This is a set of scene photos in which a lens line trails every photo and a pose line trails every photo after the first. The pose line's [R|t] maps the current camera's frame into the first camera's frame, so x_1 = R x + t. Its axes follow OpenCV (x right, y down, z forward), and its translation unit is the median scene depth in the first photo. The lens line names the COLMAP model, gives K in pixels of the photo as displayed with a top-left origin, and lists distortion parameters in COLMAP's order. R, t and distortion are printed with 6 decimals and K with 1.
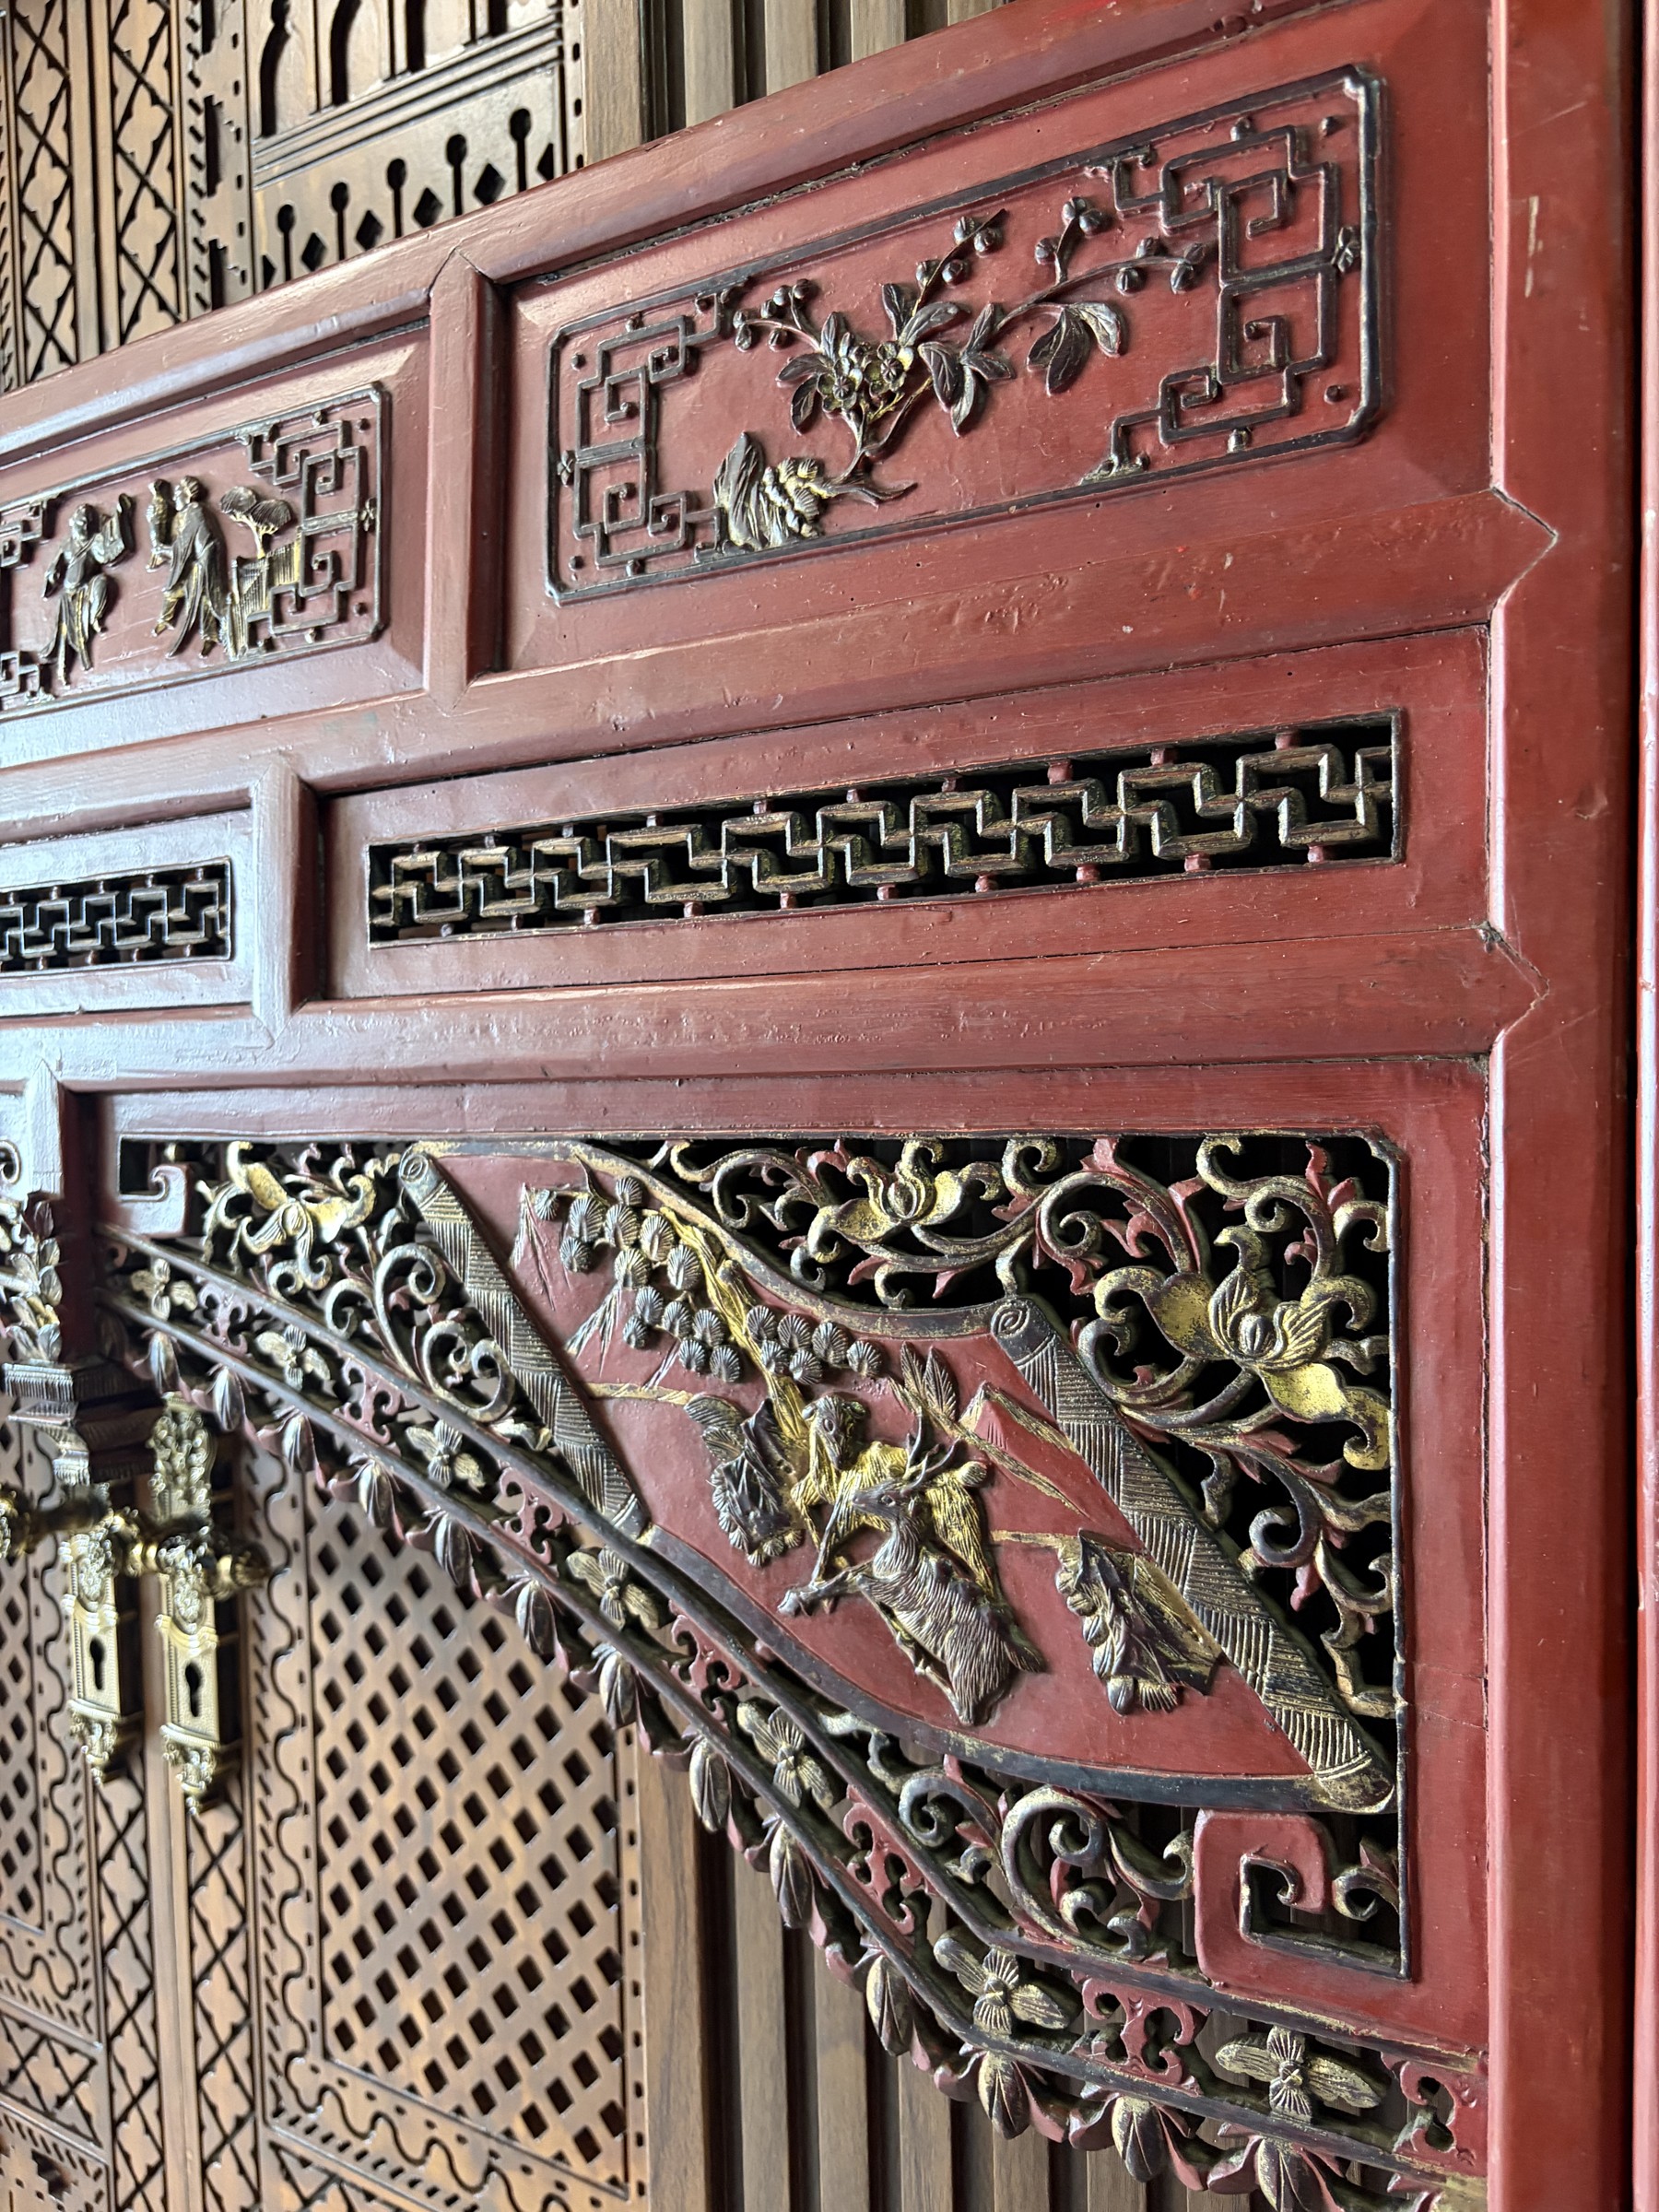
lens RADIAL K [[1710.2, 0, 829.5], [0, 1710.2, 1106.0], [0, 0, 1]] dist [0.007572, -0.014181]
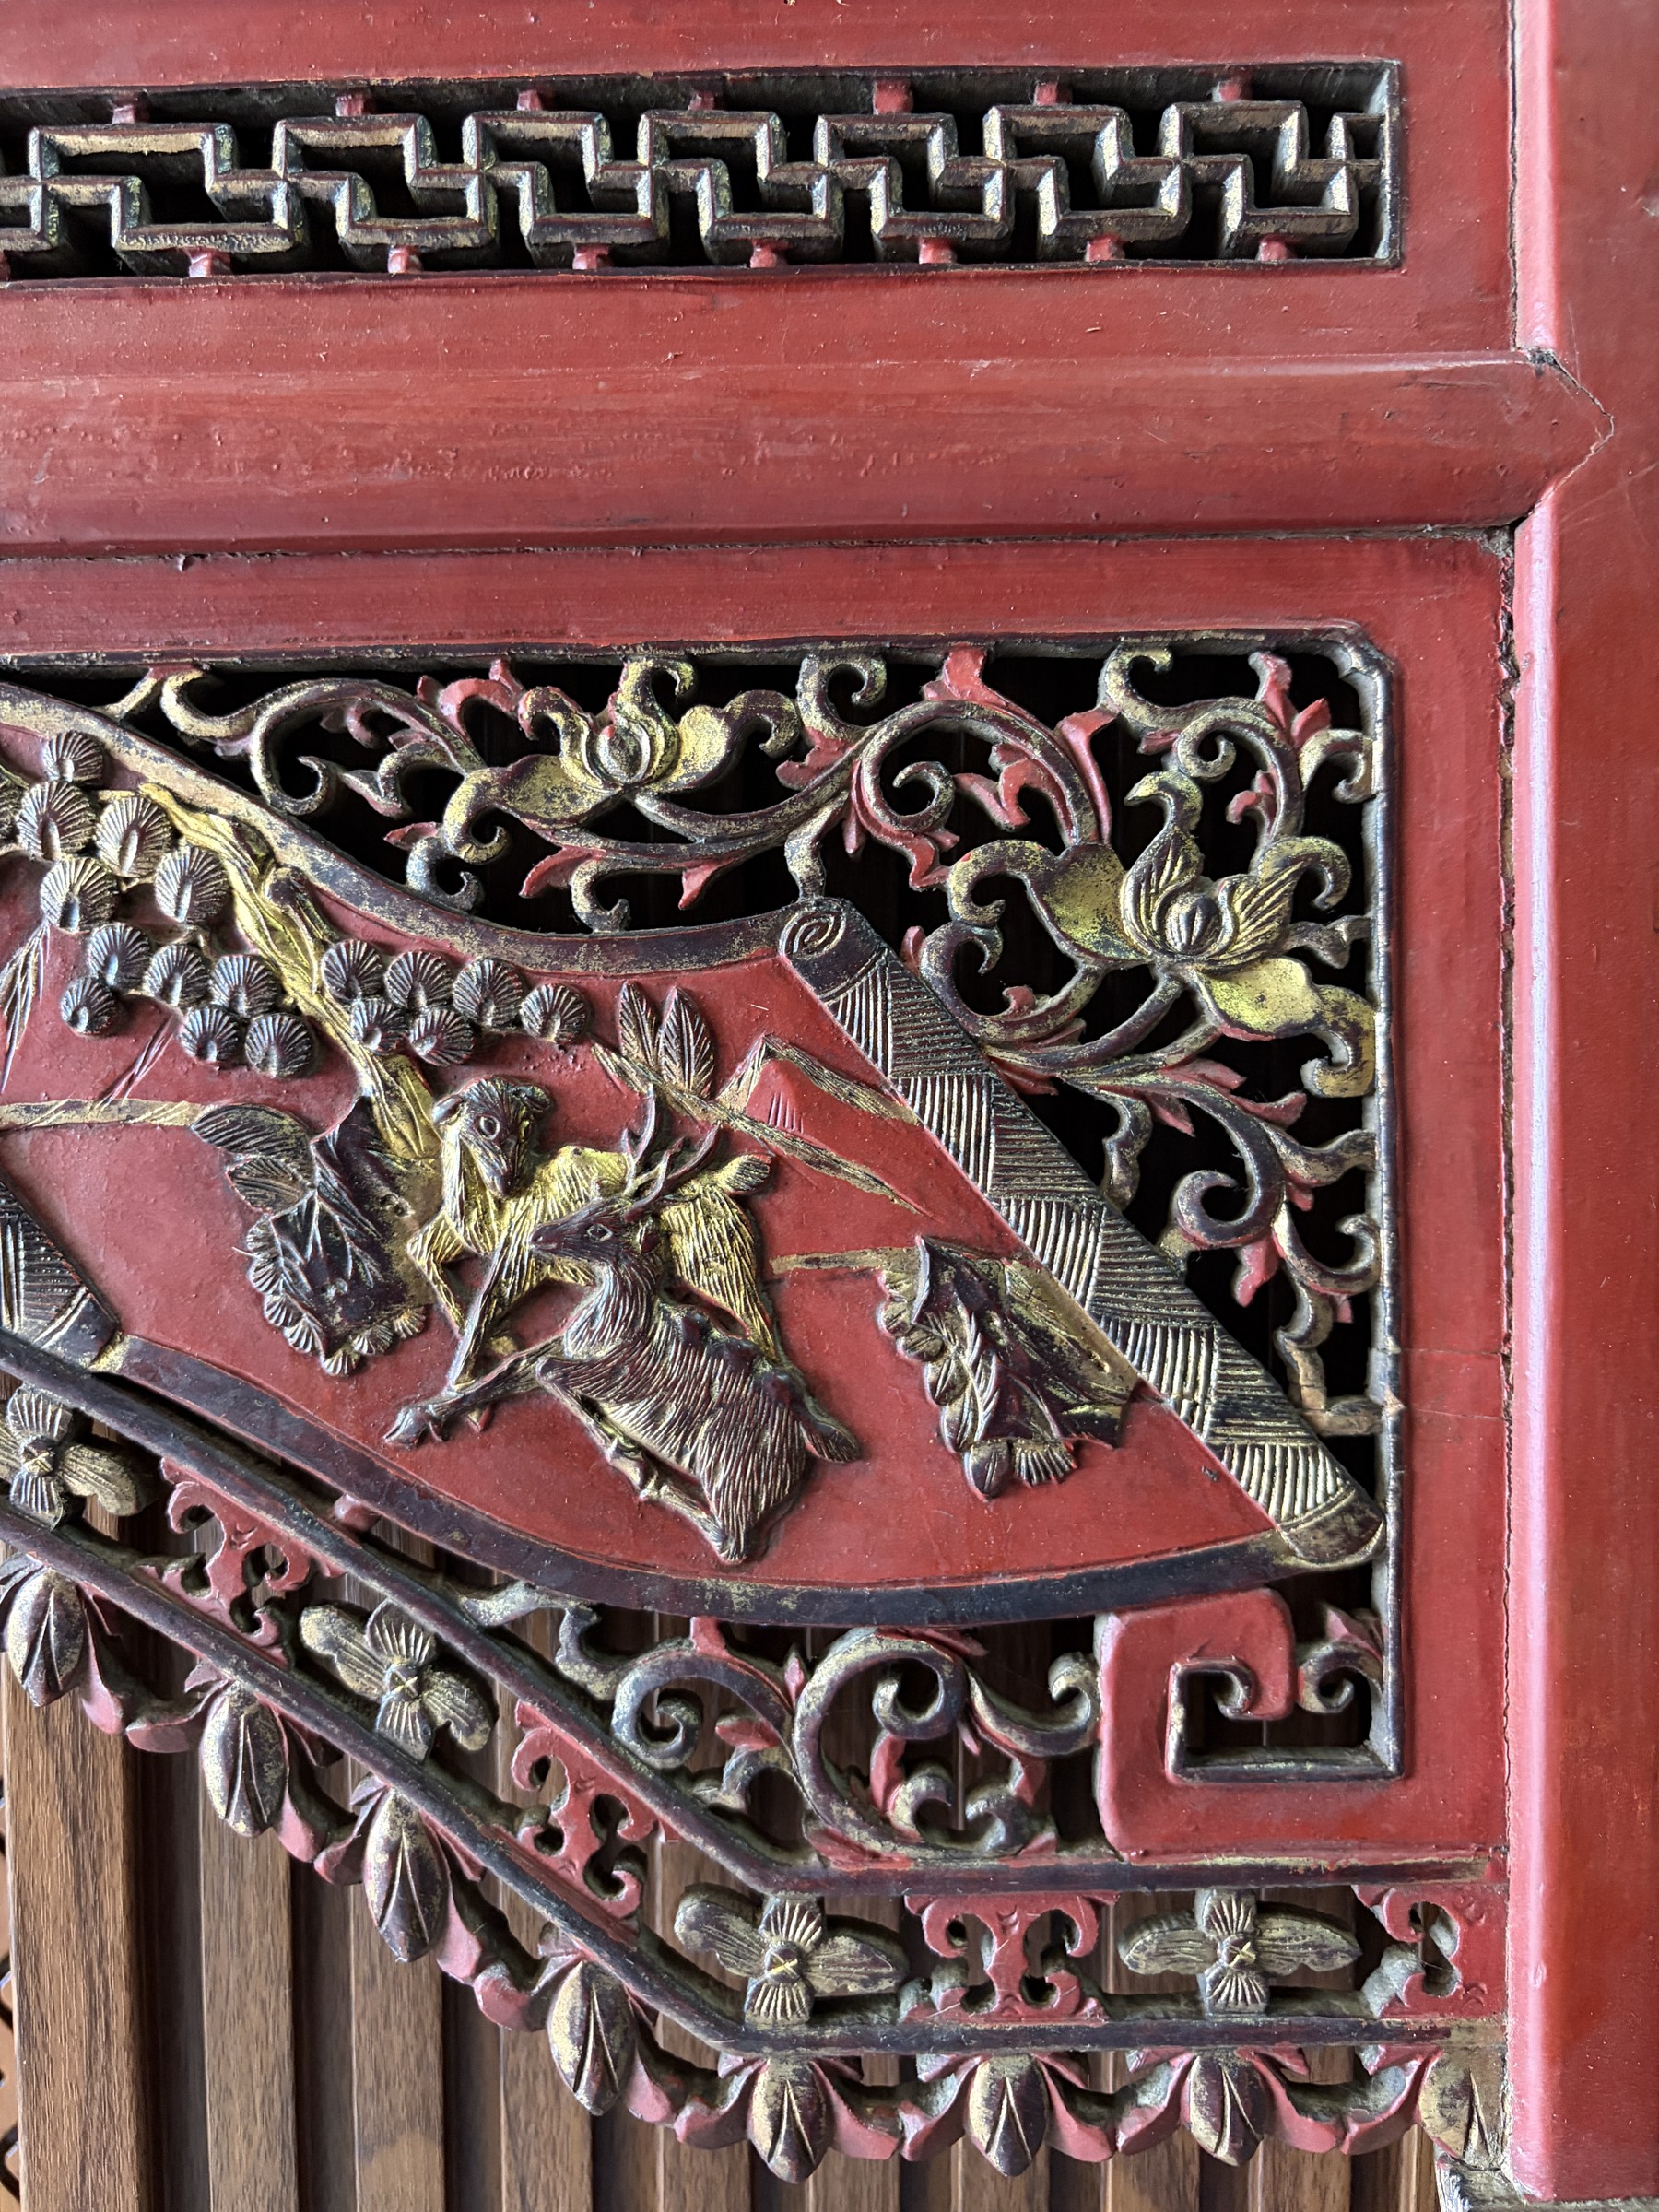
lens RADIAL K [[1710.2, 0, 829.5], [0, 1710.2, 1106.0], [0, 0, 1]] dist [0.007572, -0.014181]
pose [[0.851989, -0.002717, 0.523552, -0.224056], [0.004262, 0.999989, -0.001746, 0.187393], [-0.523542, 0.003719, 0.851992, 0.423591]]
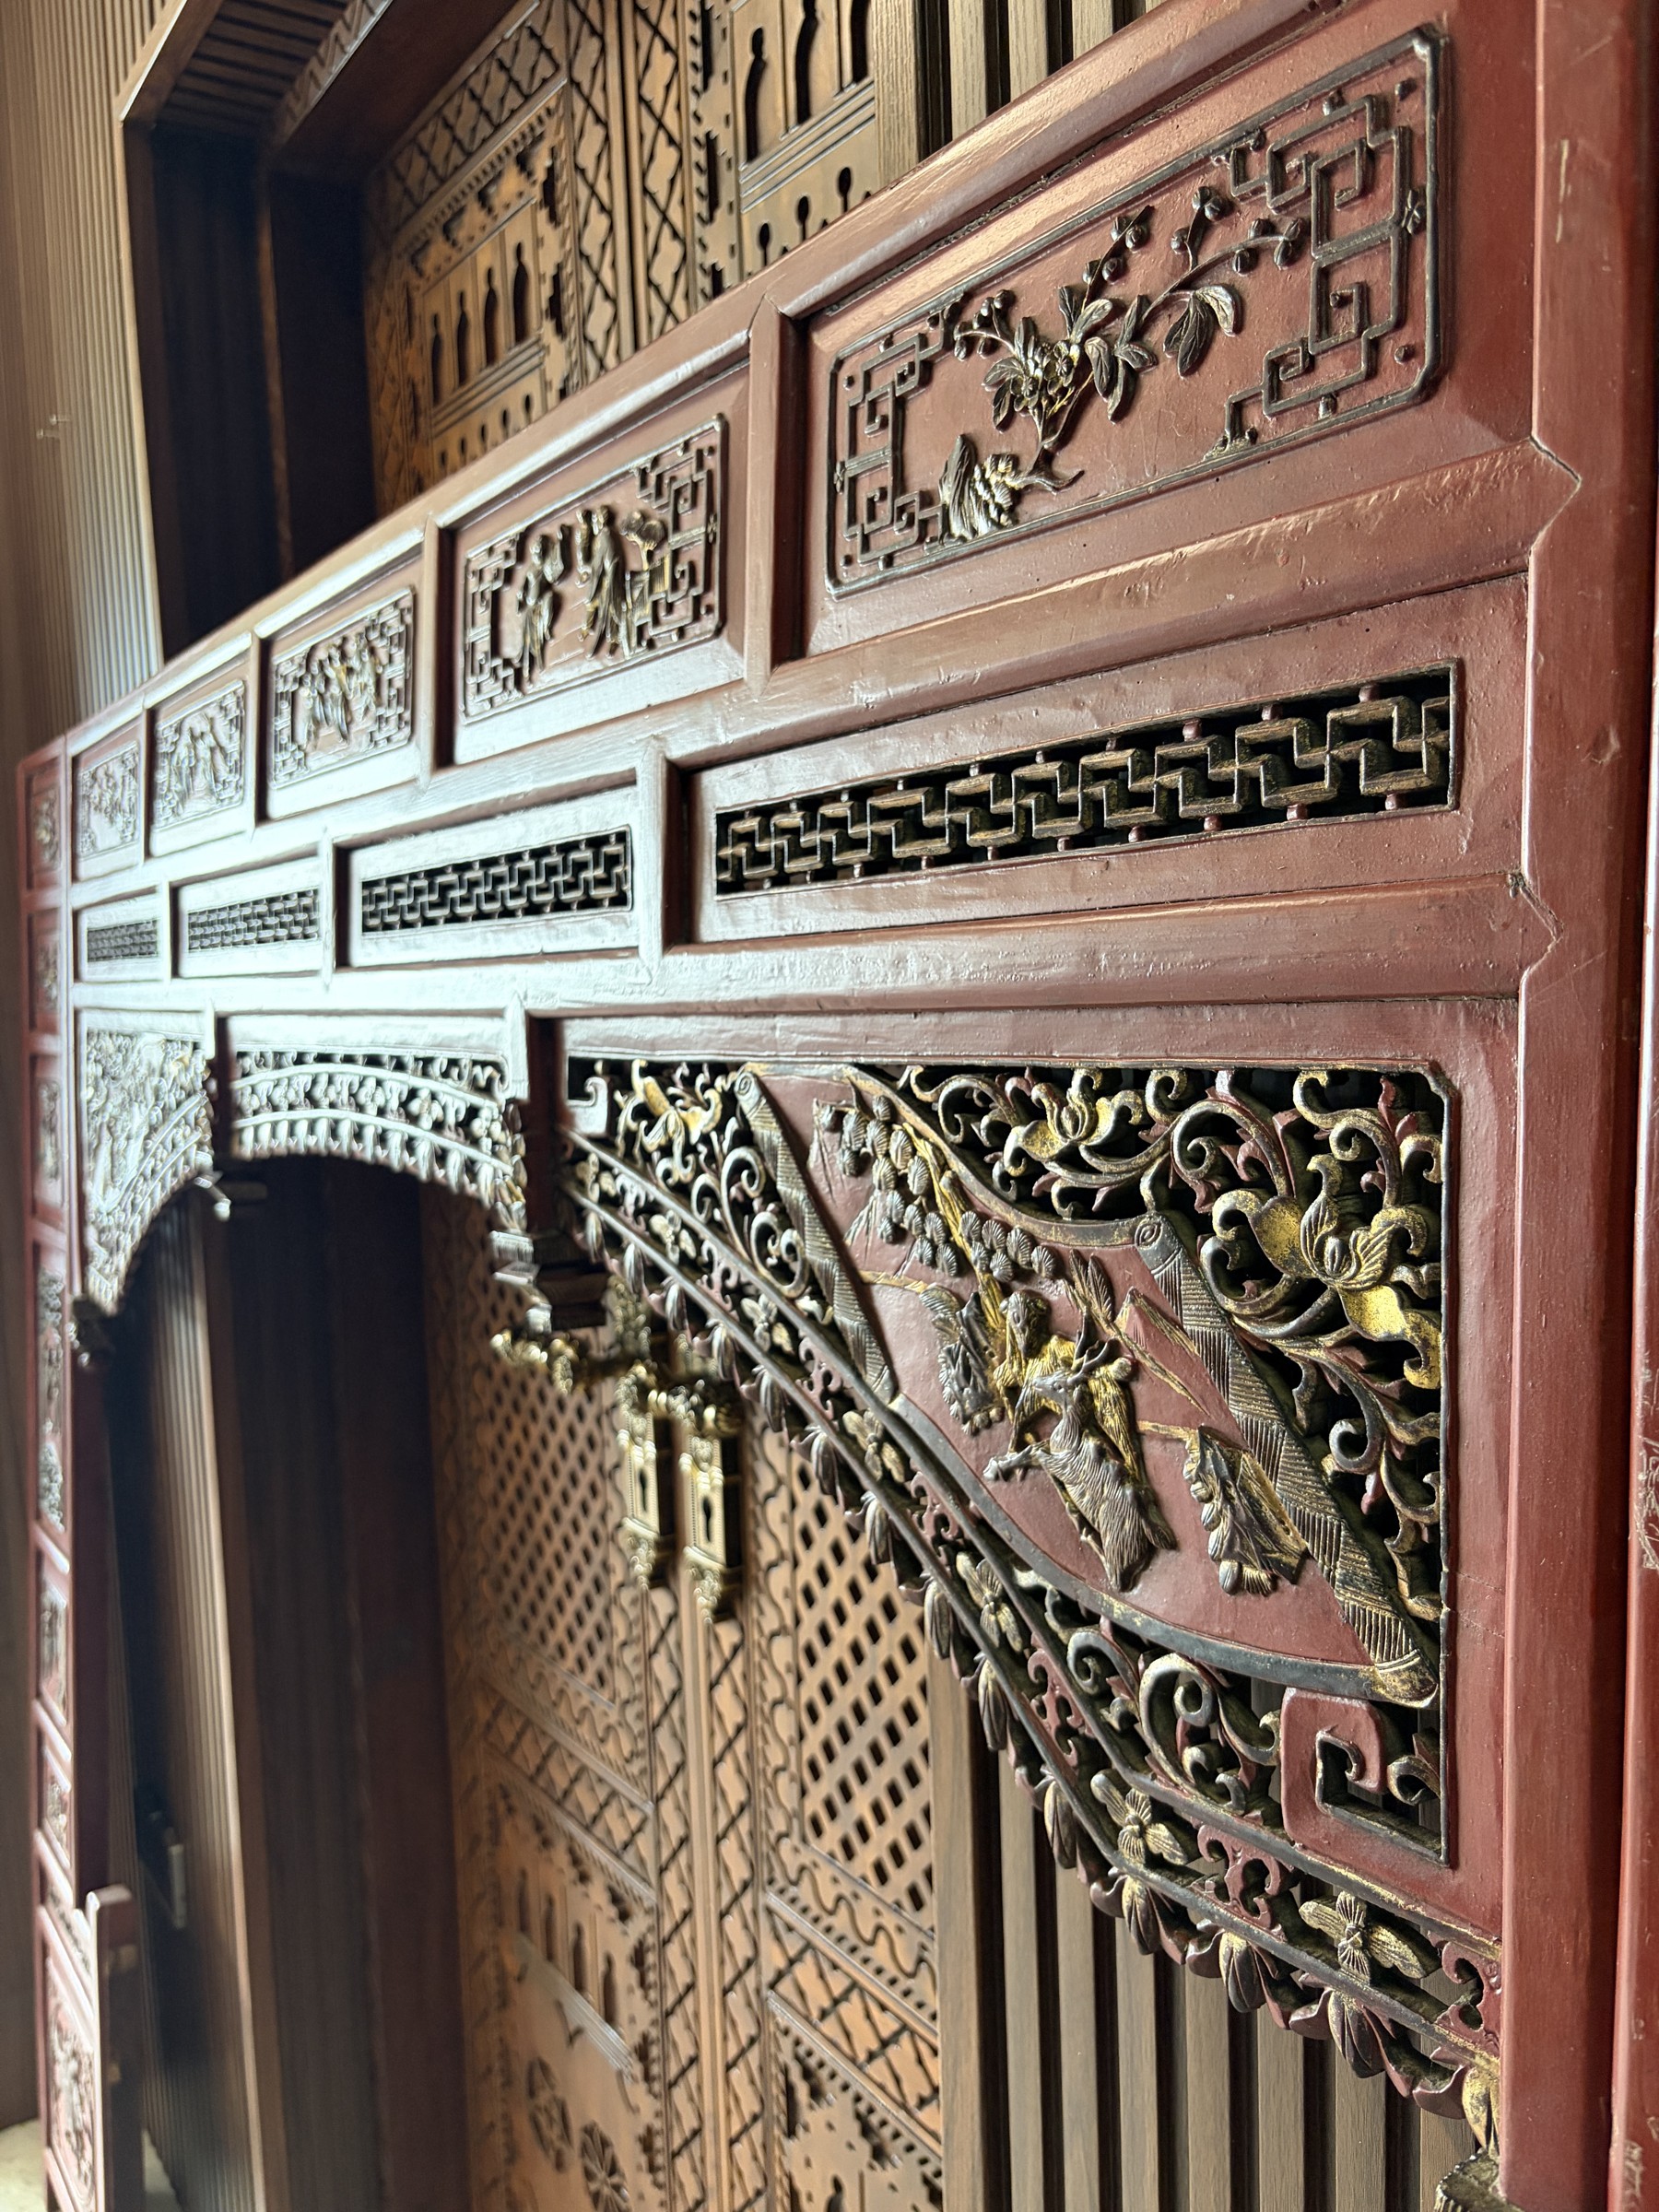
lens RADIAL K [[1710.2, 0, 829.5], [0, 1710.2, 1106.0], [0, 0, 1]] dist [0.007572, -0.014181]
pose [[0.924083, 0.024259, -0.381420, 0.323218], [-0.004405, 0.998593, 0.052839, -0.013626], [0.382165, -0.047147, 0.922890, -0.091942]]
